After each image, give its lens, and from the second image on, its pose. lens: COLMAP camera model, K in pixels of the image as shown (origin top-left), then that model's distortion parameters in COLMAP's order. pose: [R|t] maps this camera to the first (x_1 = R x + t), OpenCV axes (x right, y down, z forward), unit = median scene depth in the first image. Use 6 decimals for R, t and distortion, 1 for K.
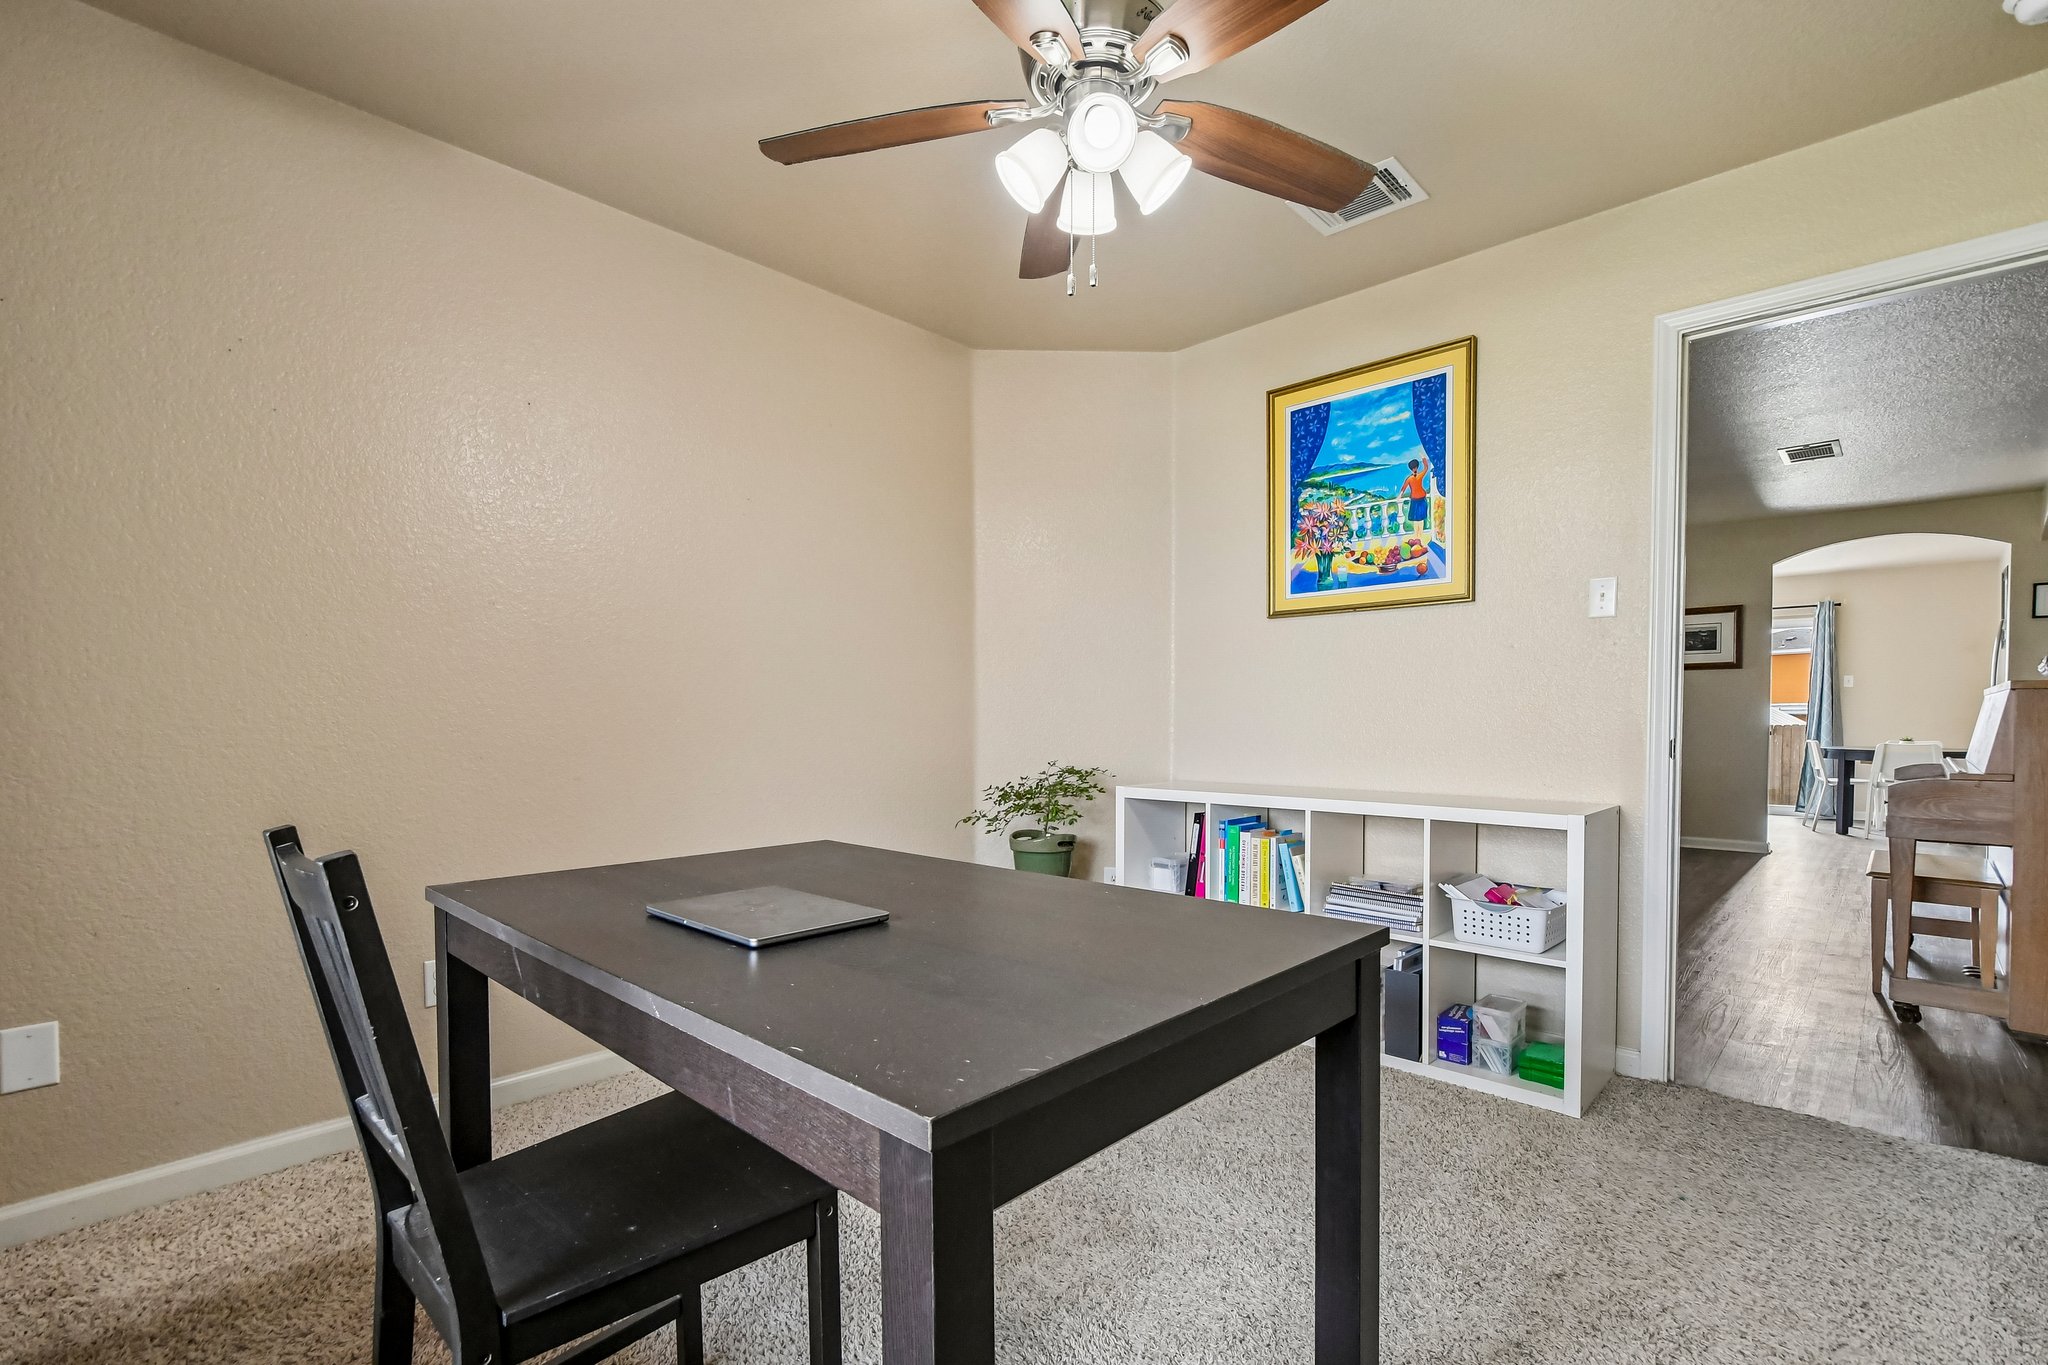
lens RADIAL K [[911.7, 0, 1017.3], [0, 911.7, 738.2], [0, 0, 1]] dist [0.000881, -0.003341]
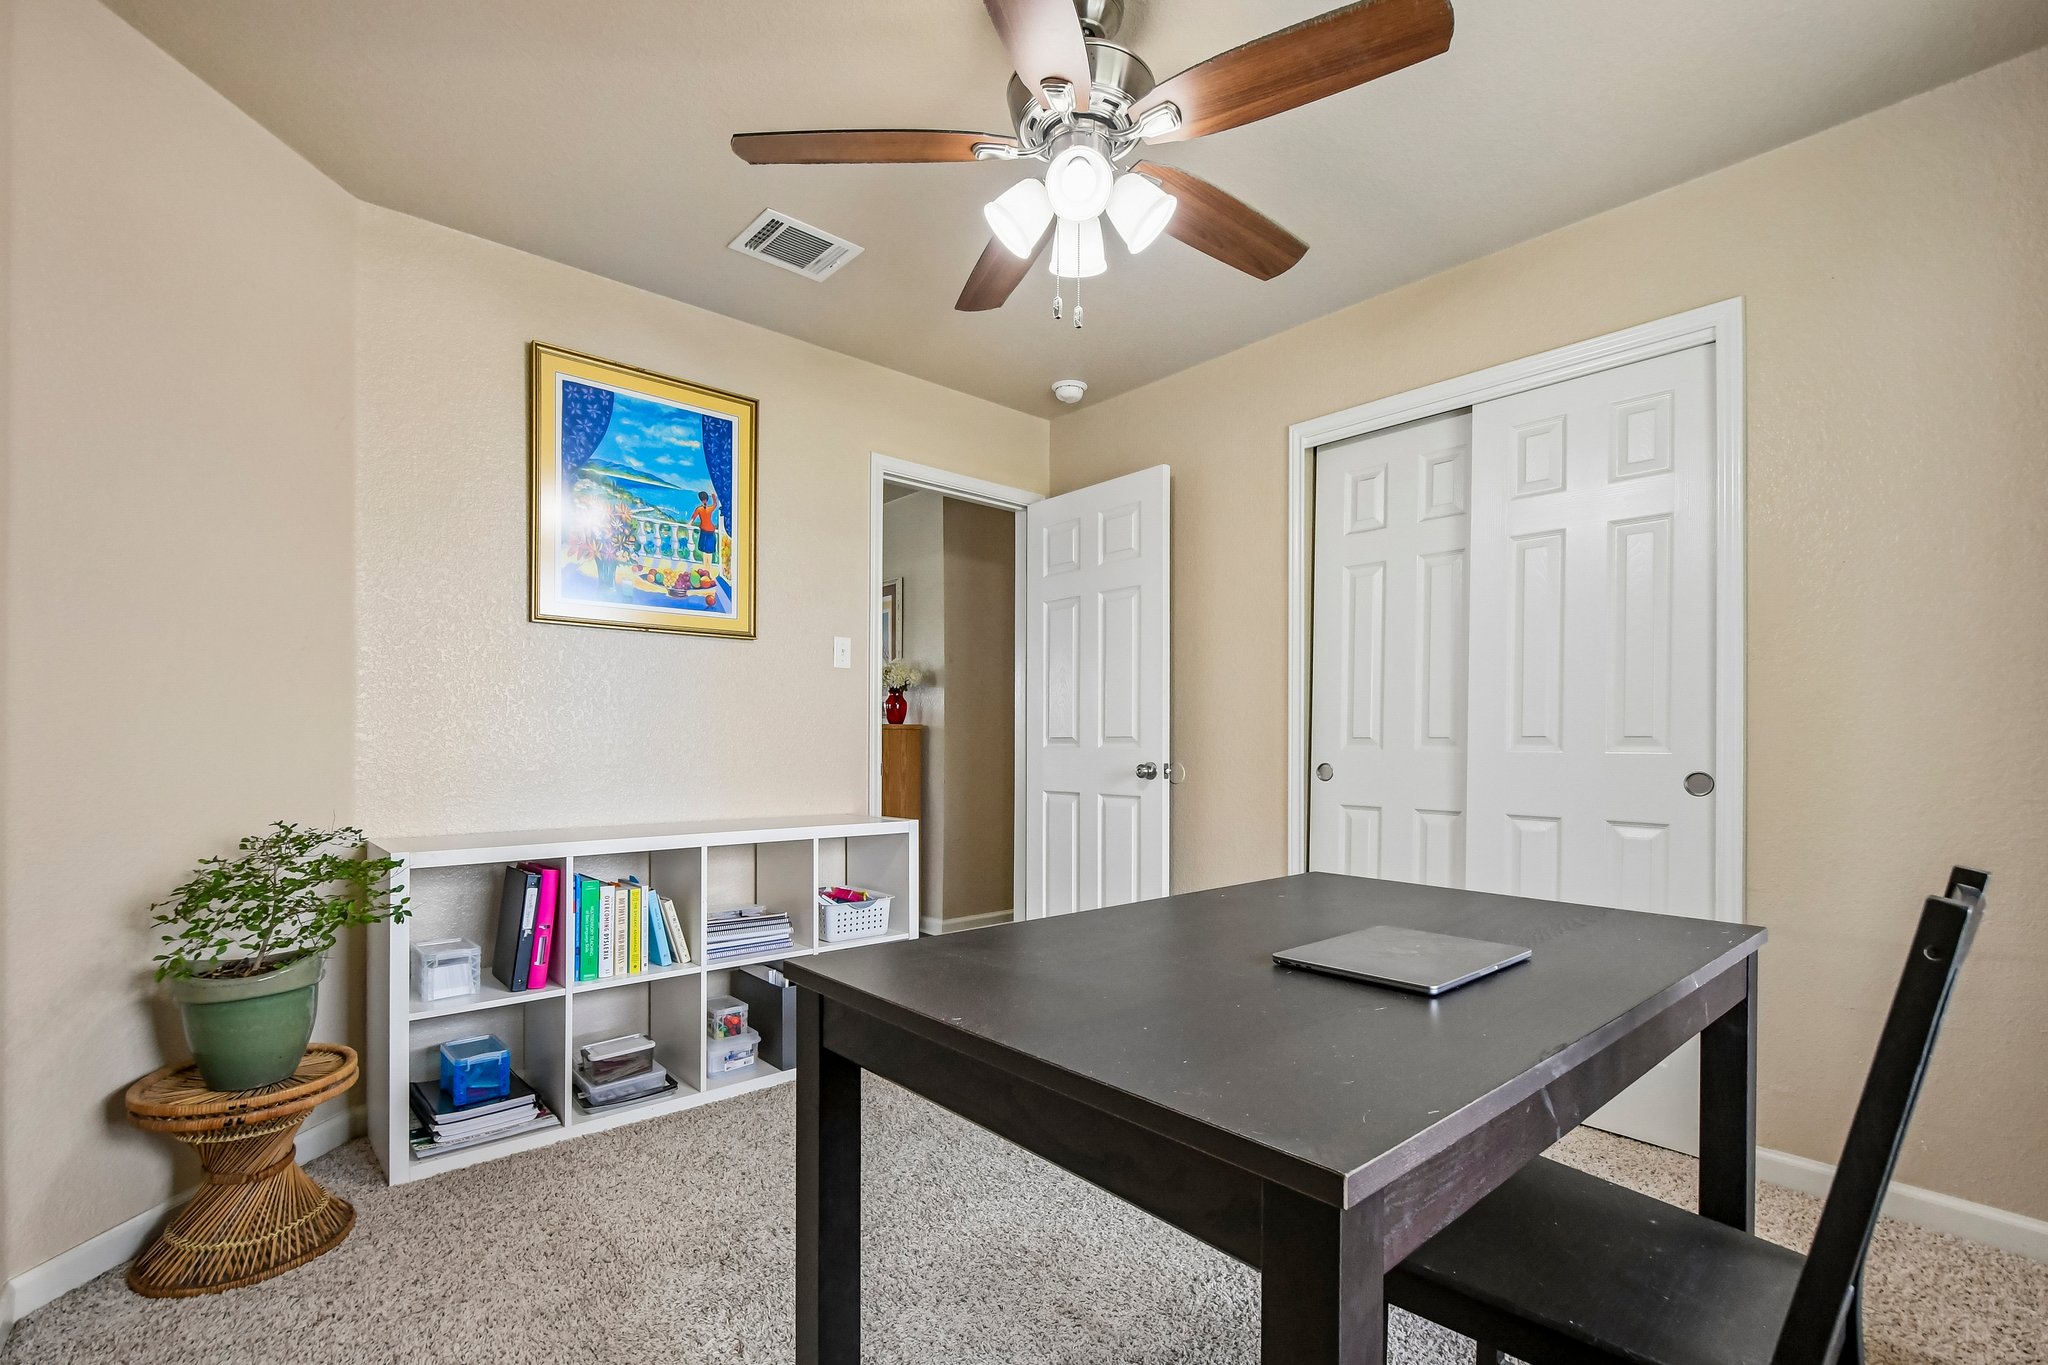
lens RADIAL K [[911.7, 0, 1017.3], [0, 911.7, 738.2], [0, 0, 1]] dist [0.000881, -0.003341]
pose [[0.078492, 0.010104, 0.996864, -0.537640], [0.024513, 0.999627, -0.012062, -0.010890], [-0.996613, 0.025383, 0.078215, 0.573778]]
